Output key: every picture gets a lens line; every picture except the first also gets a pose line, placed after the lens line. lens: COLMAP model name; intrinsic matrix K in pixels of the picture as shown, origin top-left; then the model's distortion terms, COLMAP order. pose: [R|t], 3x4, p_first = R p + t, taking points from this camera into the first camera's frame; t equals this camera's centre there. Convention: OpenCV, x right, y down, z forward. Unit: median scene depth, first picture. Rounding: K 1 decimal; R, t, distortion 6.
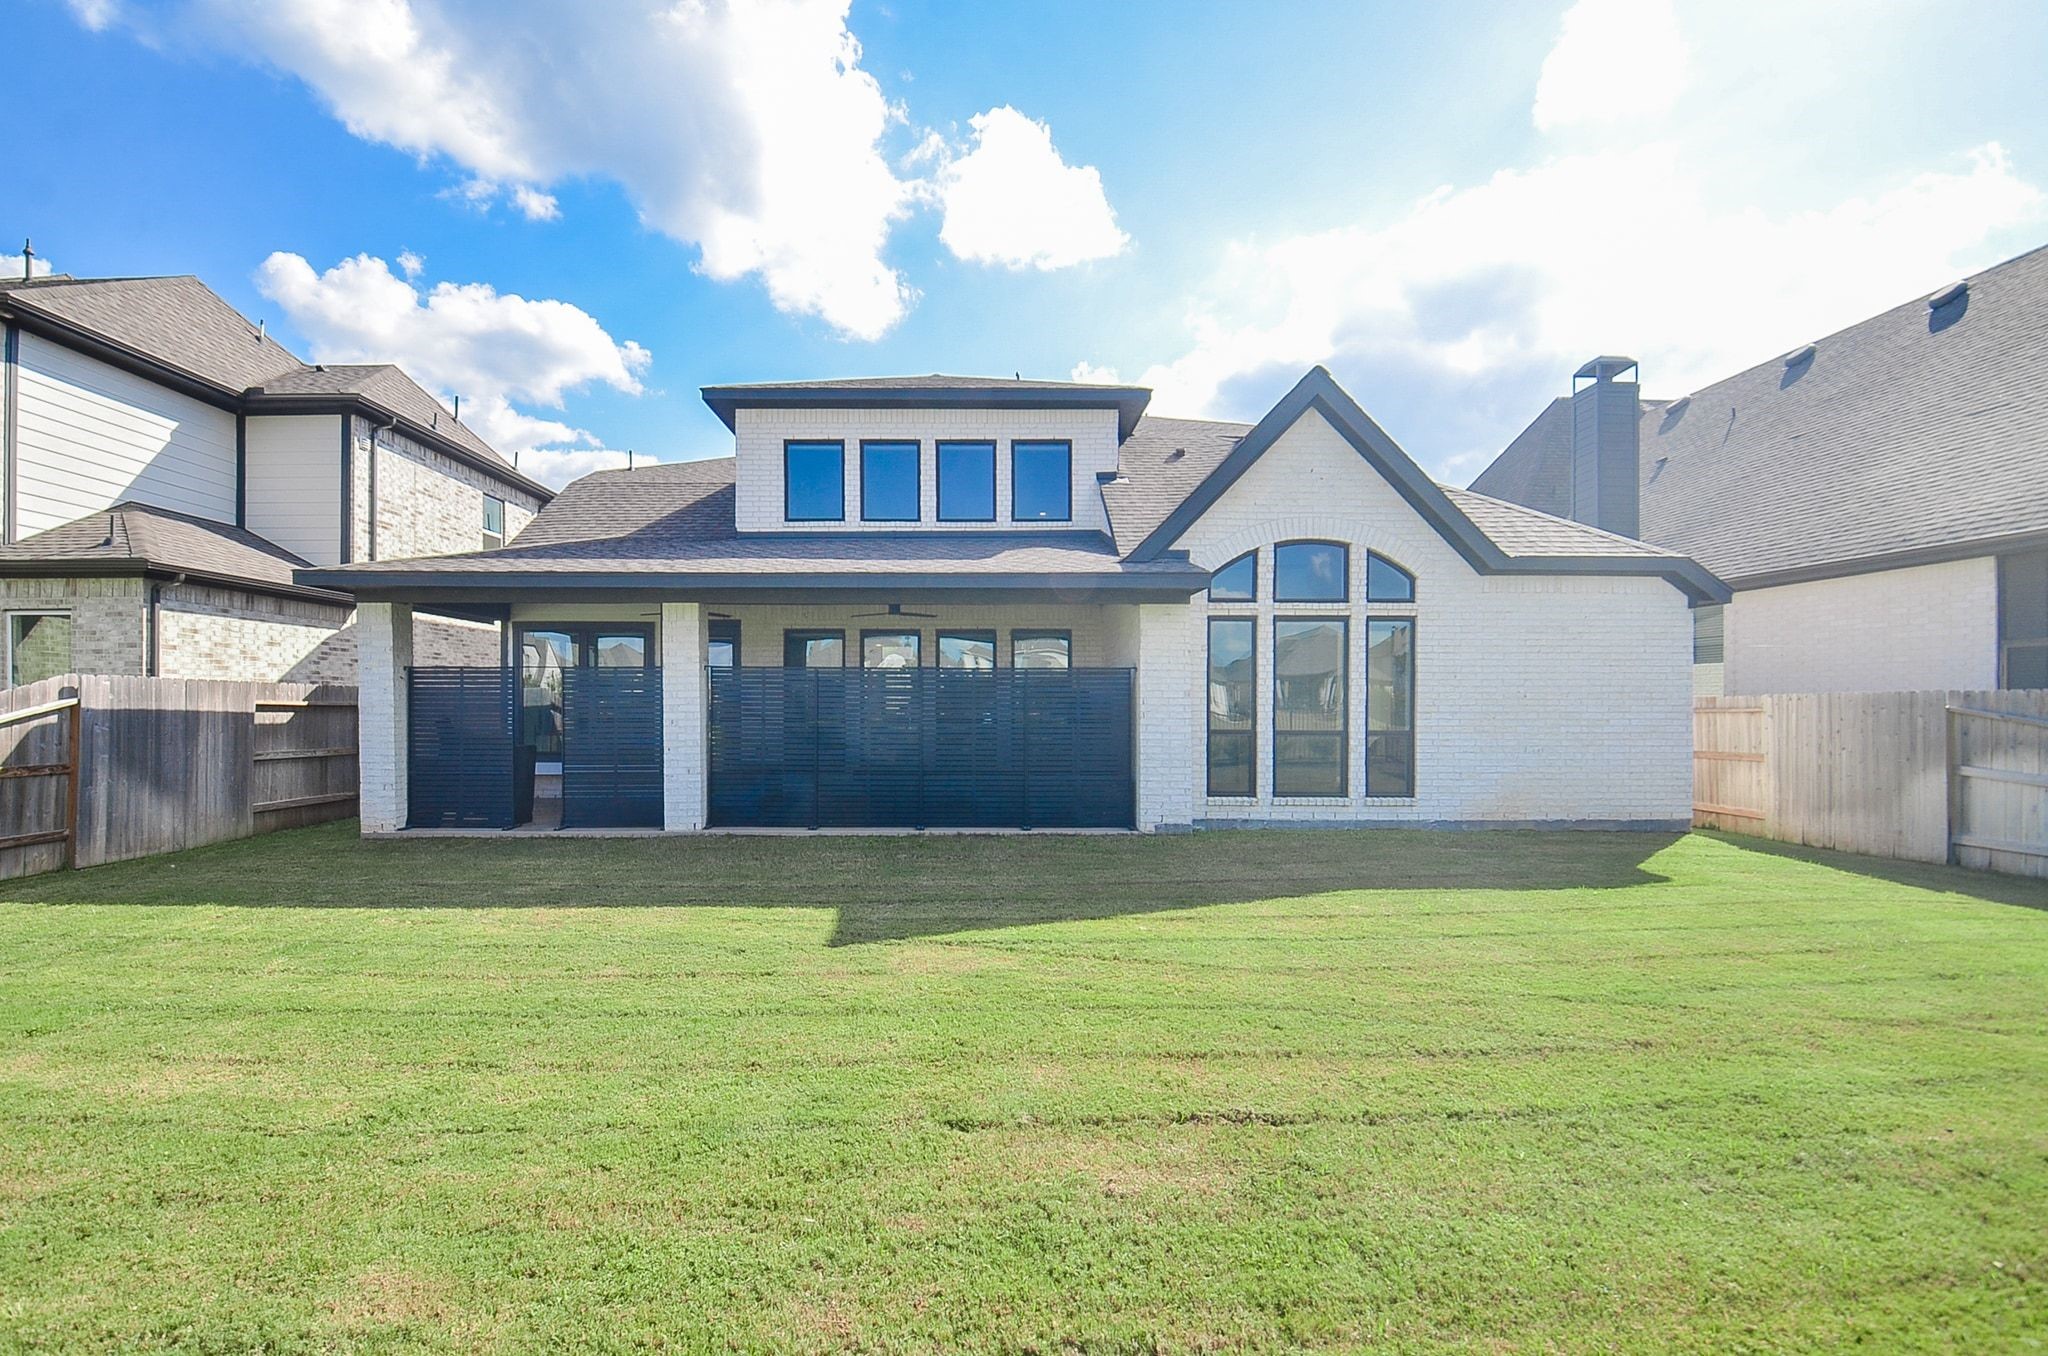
lens RADIAL K [[914.7, 0, 1024.0], [0, 914.7, 678.0], [0, 0, 1]] dist [0.015392, -0.021678]
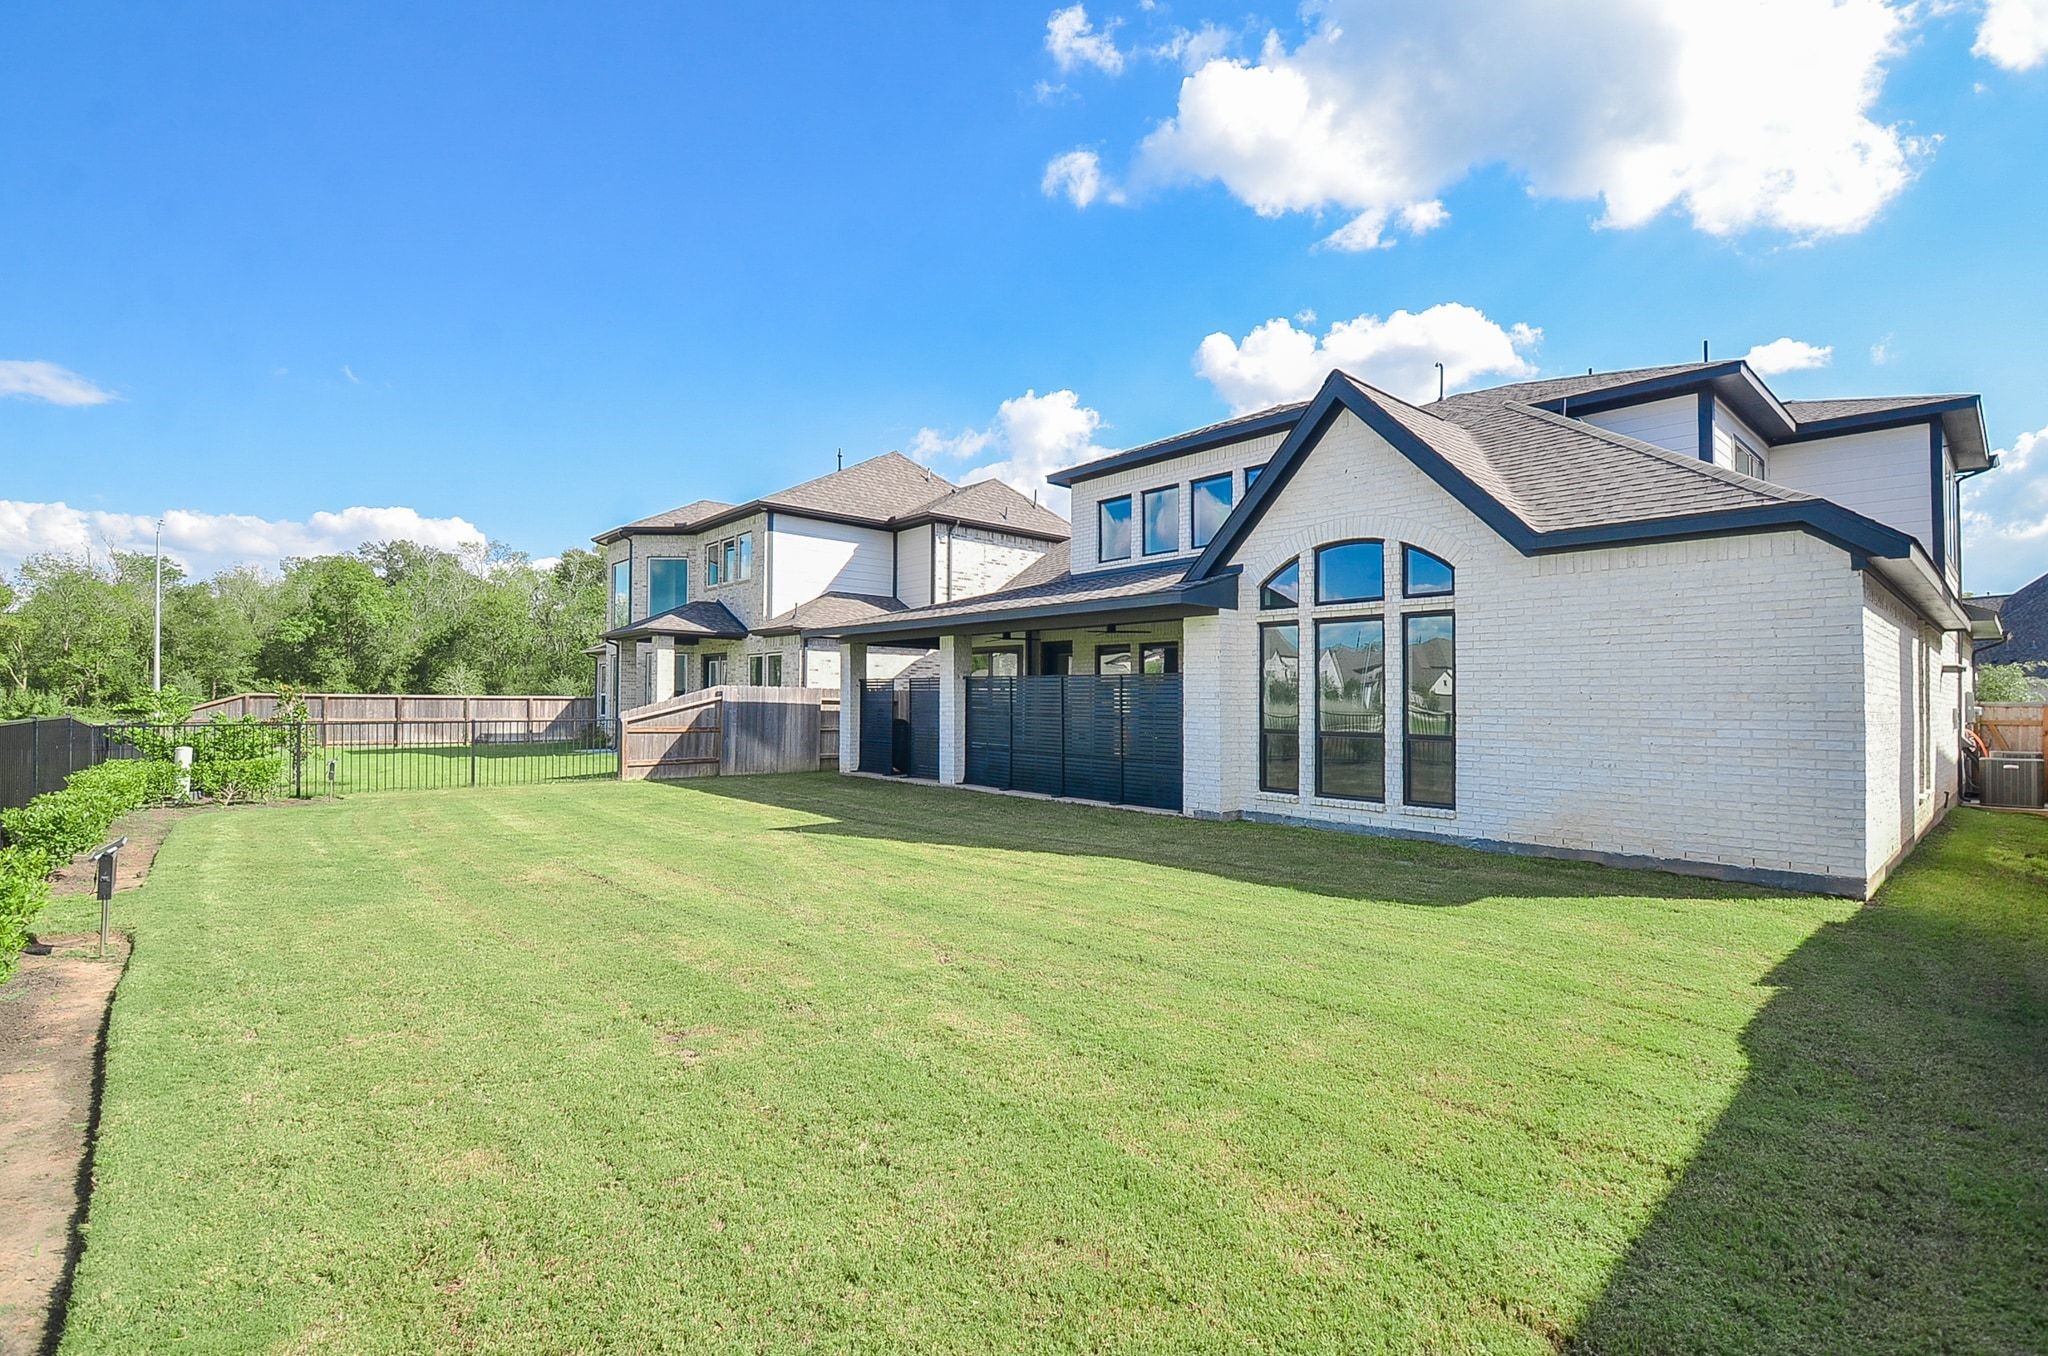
lens RADIAL K [[913.7, 0, 1015.1], [0, 913.7, 651.1], [0, 0, 1]] dist [-0.000959, -0.000280]
pose [[0.655078, -0.036127, -0.754697, 0.825076], [0.009130, 0.999162, -0.039904, 0.005861], [0.755506, 0.019249, 0.654859, 0.080317]]
